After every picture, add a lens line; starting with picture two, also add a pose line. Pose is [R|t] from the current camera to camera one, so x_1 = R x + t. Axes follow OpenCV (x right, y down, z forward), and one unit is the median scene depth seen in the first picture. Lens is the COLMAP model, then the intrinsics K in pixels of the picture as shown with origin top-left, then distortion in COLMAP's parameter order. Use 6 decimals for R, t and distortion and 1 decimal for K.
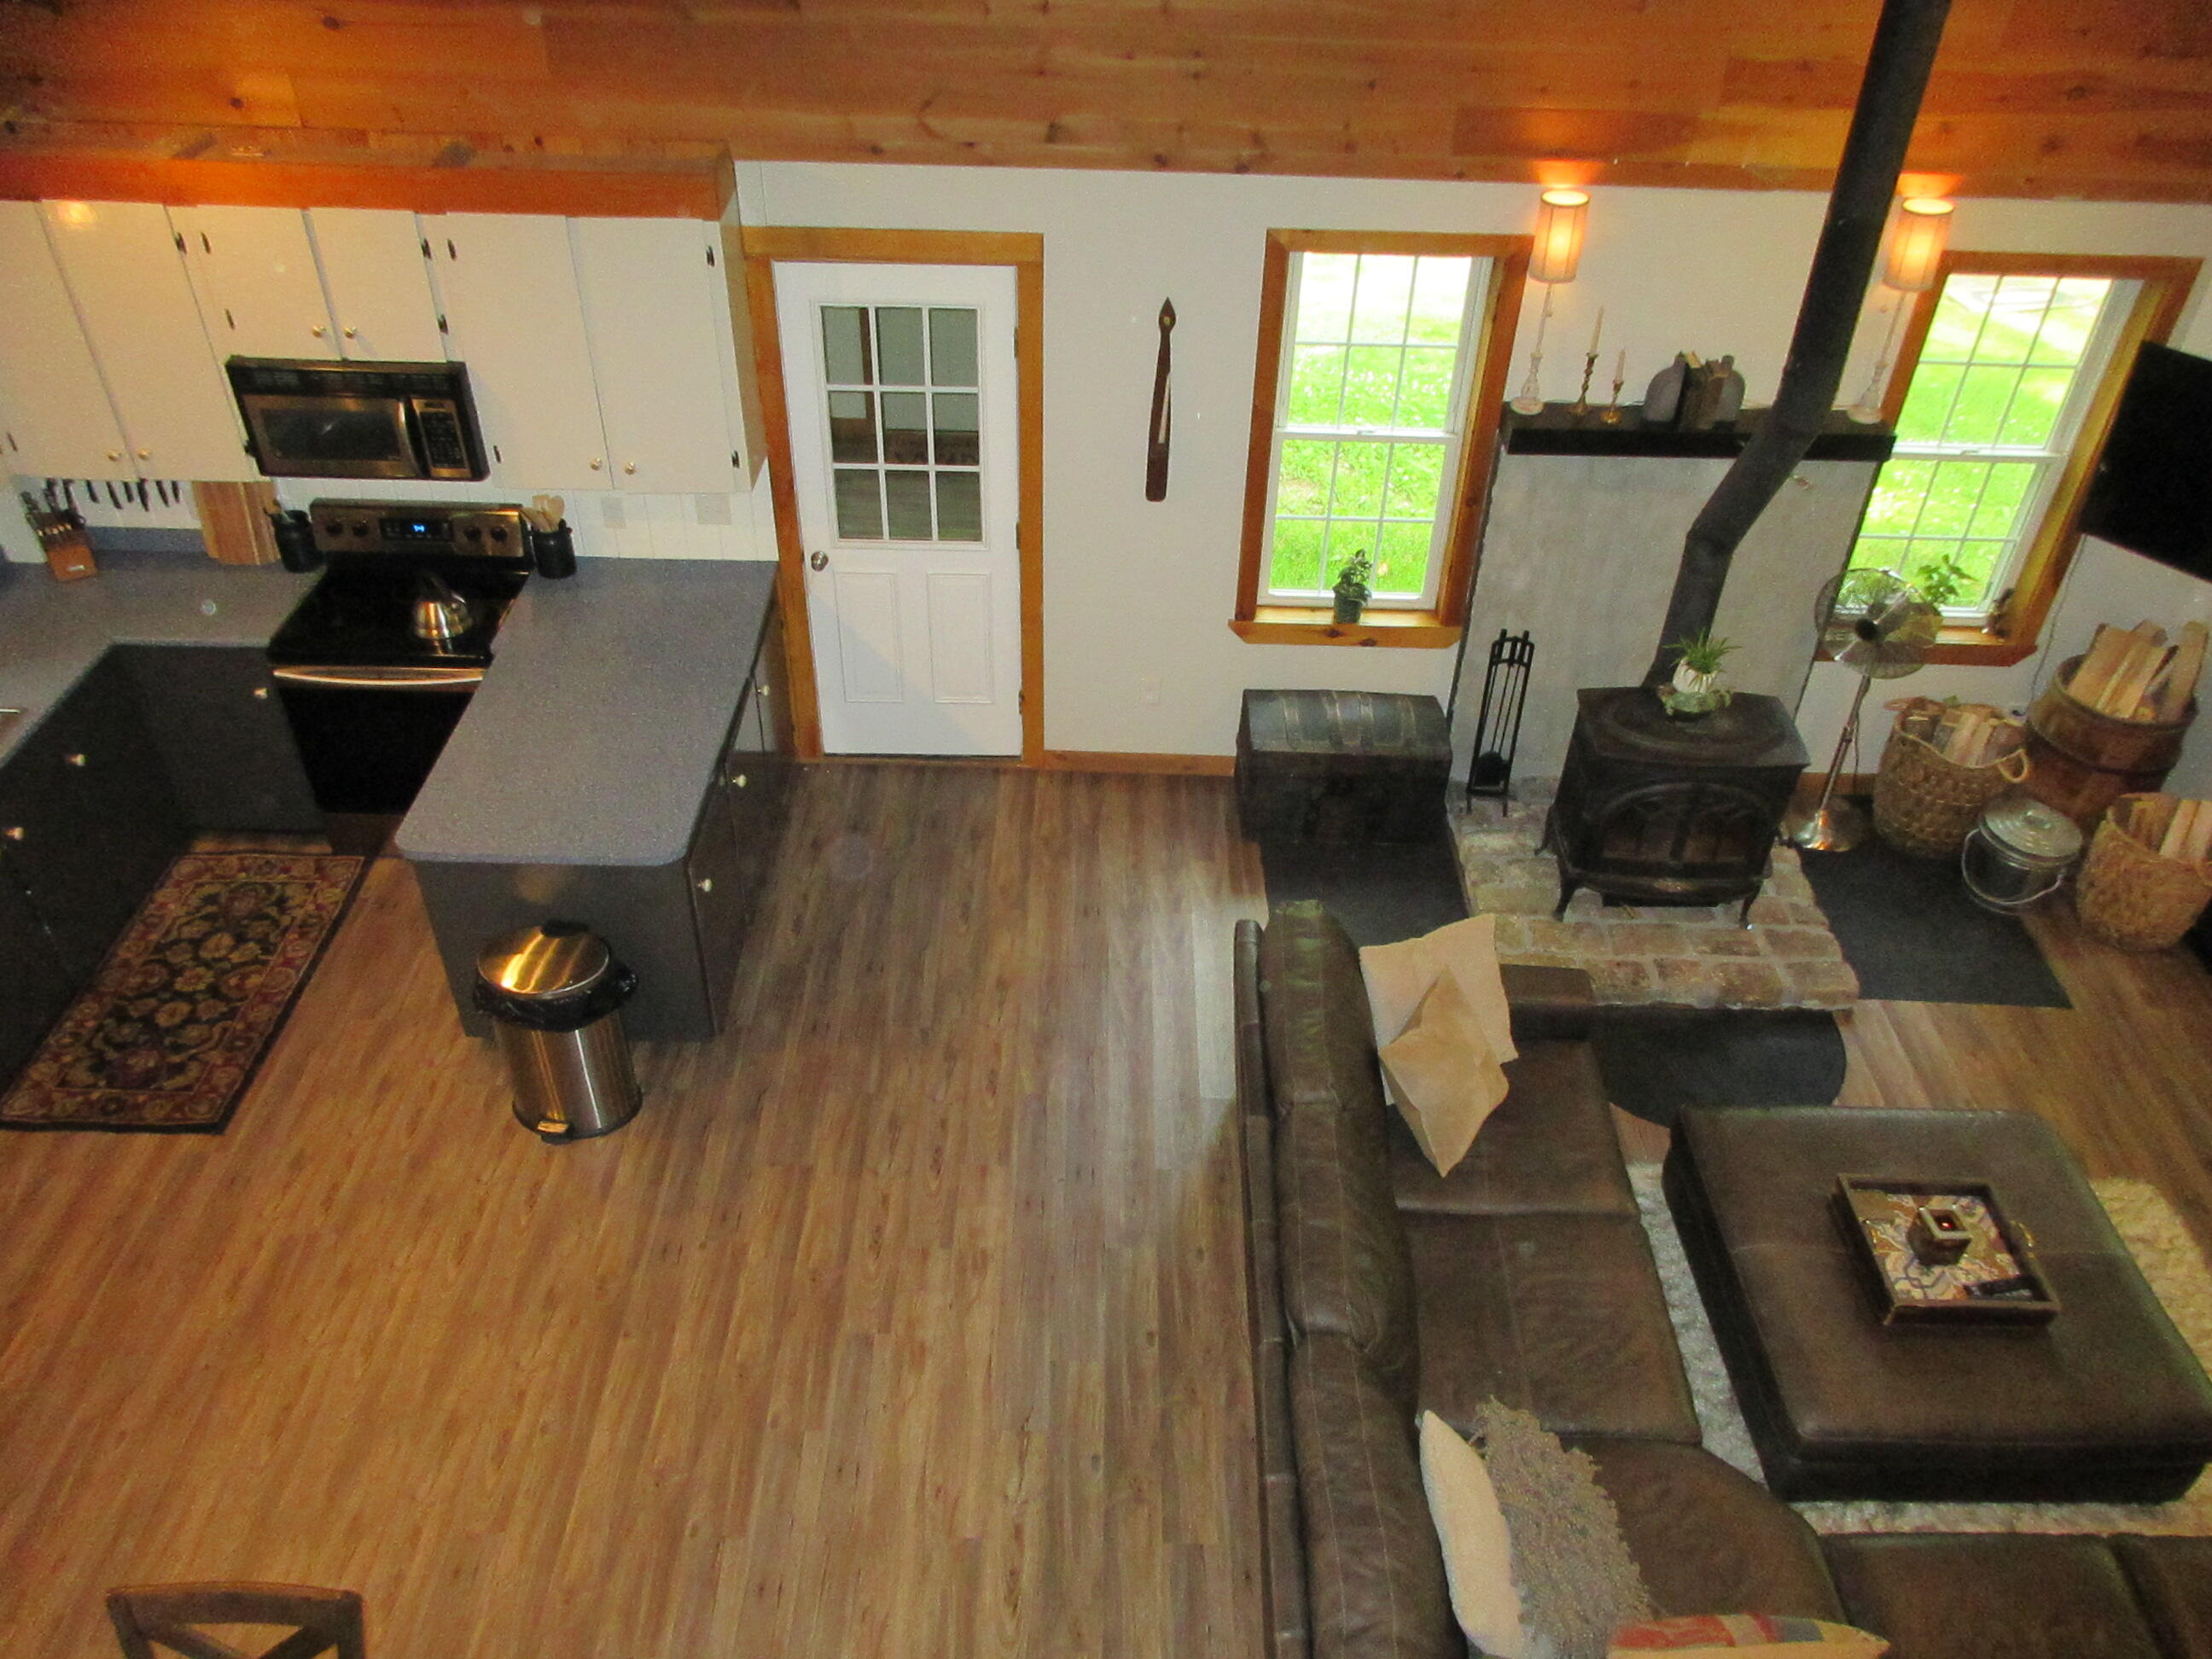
lens RADIAL K [[1655.0, 0, 1104.7], [0, 1655.0, 826.6], [0, 0, 1]] dist [0.003547, 0.004601]
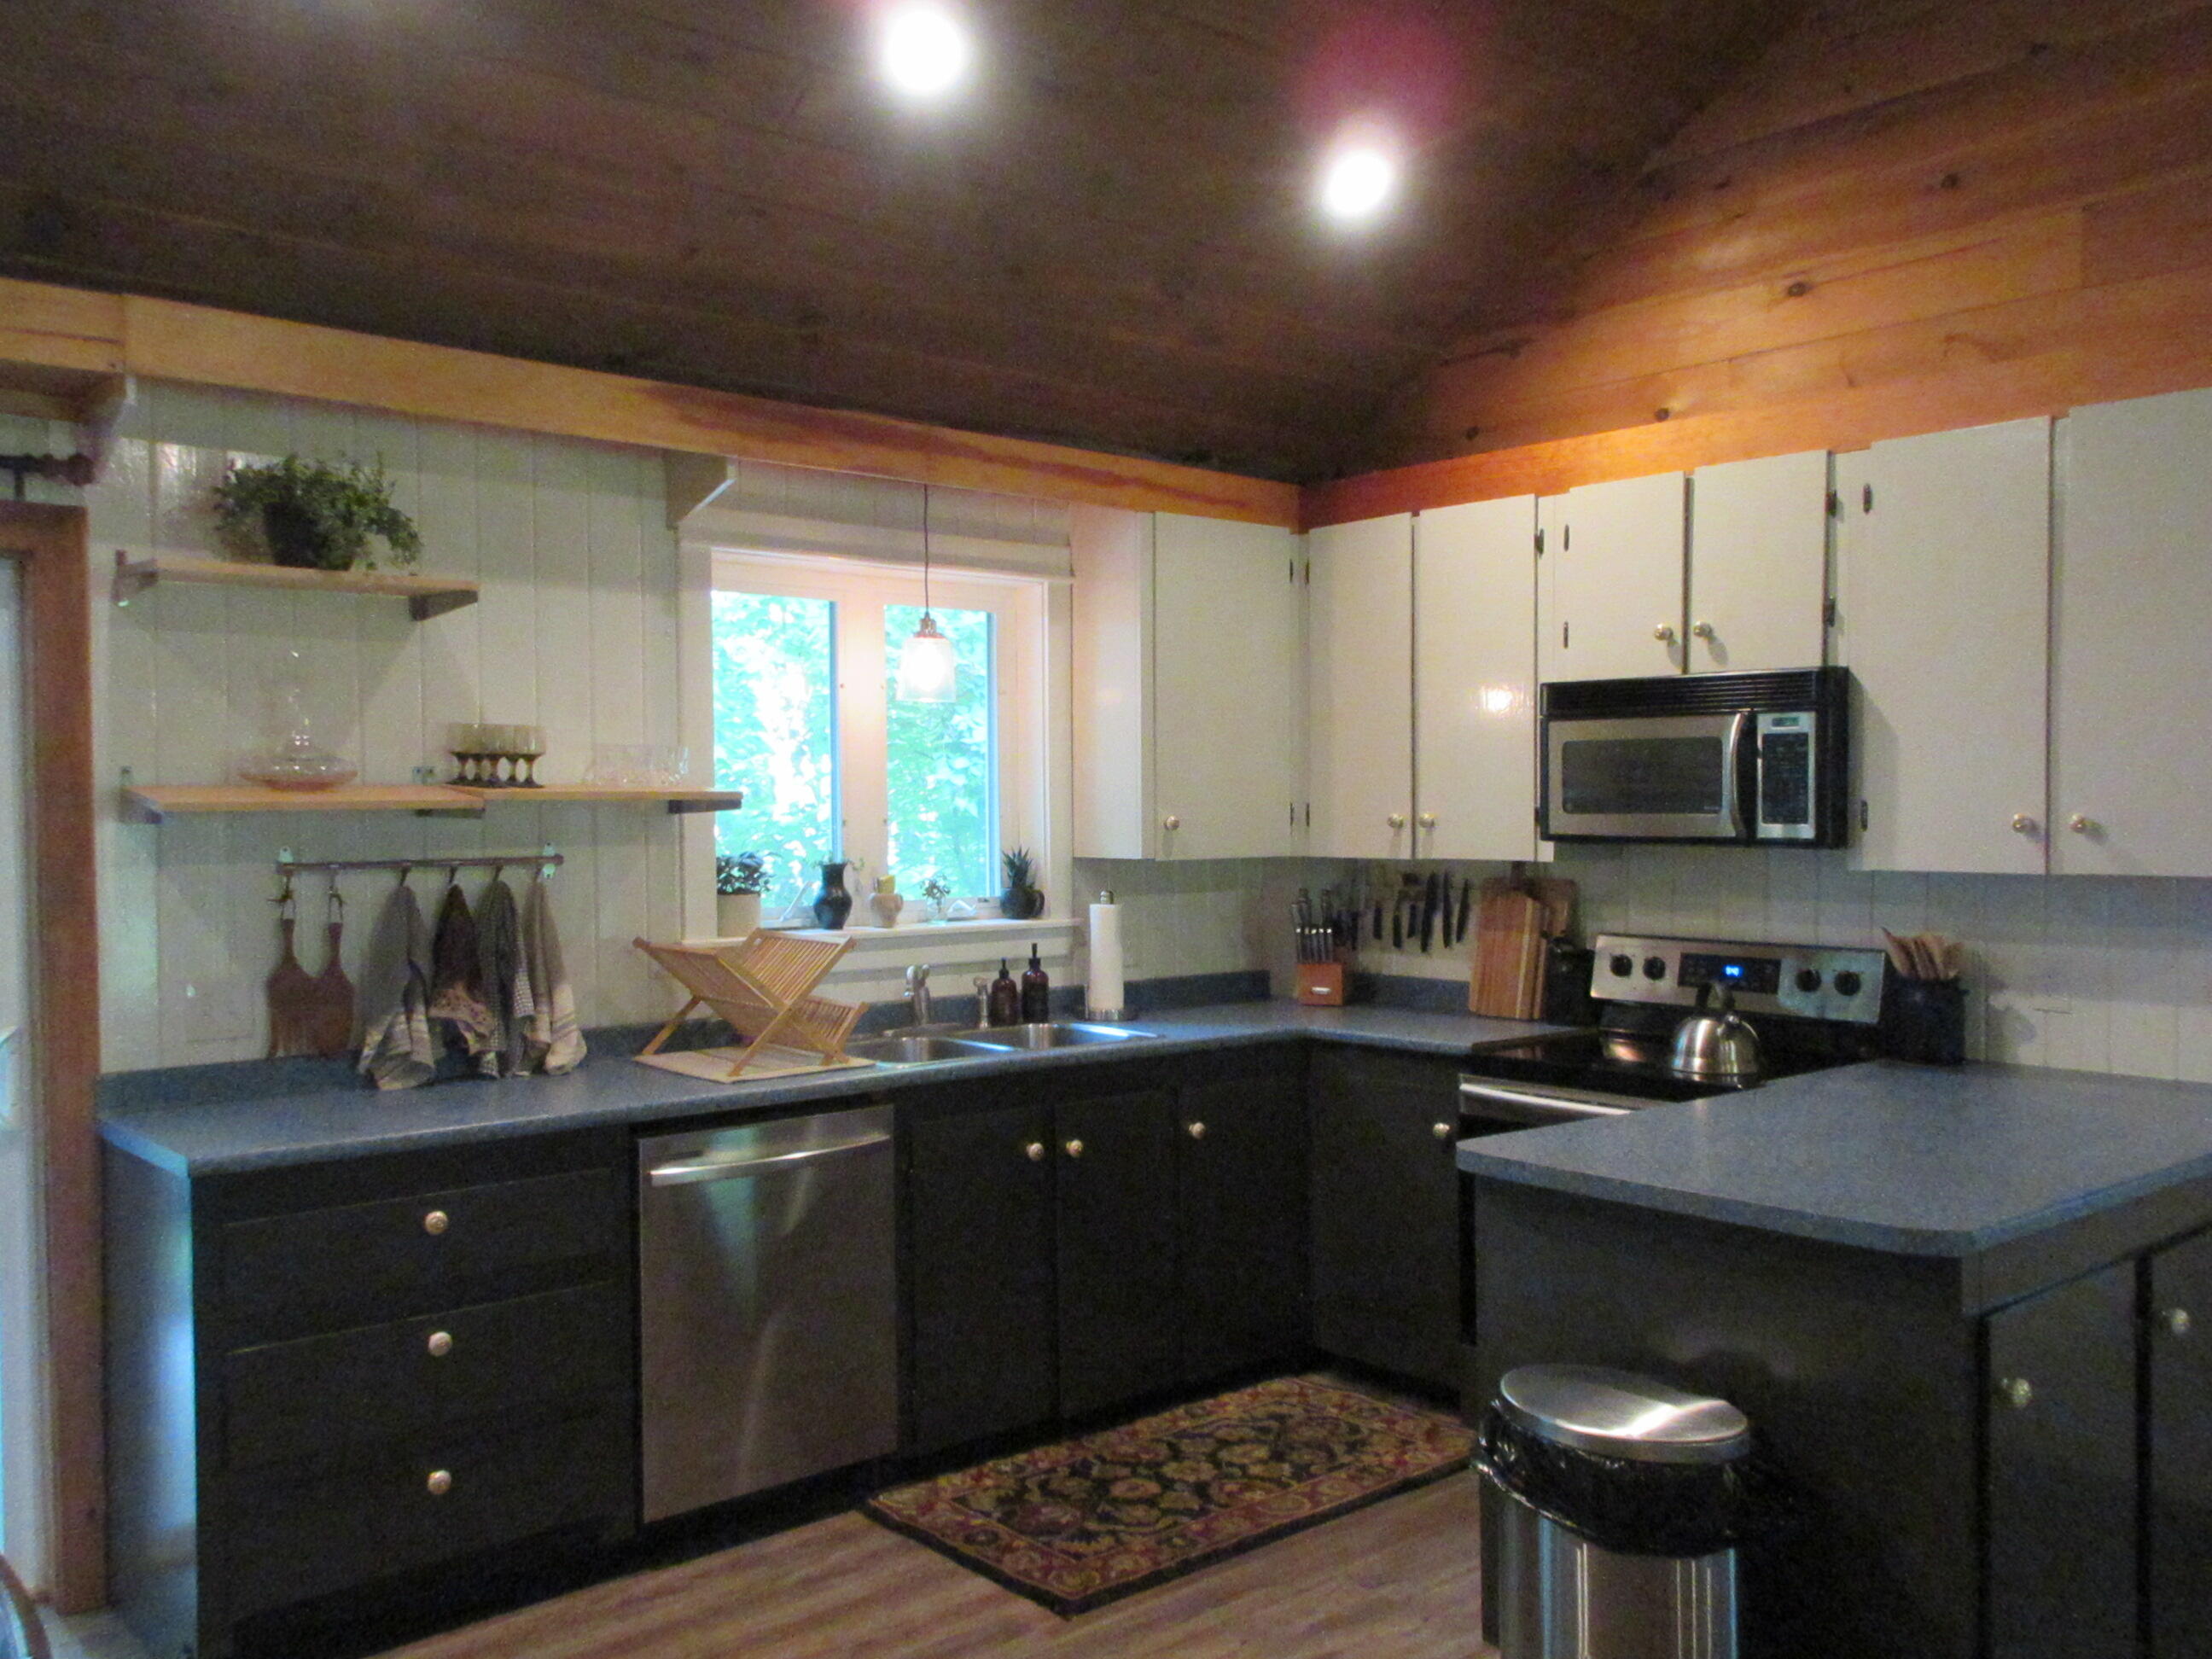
lens RADIAL K [[1864.5, 0, 1097.8], [0, 1864.5, 835.8], [0, 0, 1]] dist [0.043449, 0.002577]
pose [[0.664533, -0.006756, -0.747228, -0.021665], [-0.444357, 0.800379, -0.402418, 0.210636], [0.600785, 0.599456, 0.528877, 0.450932]]
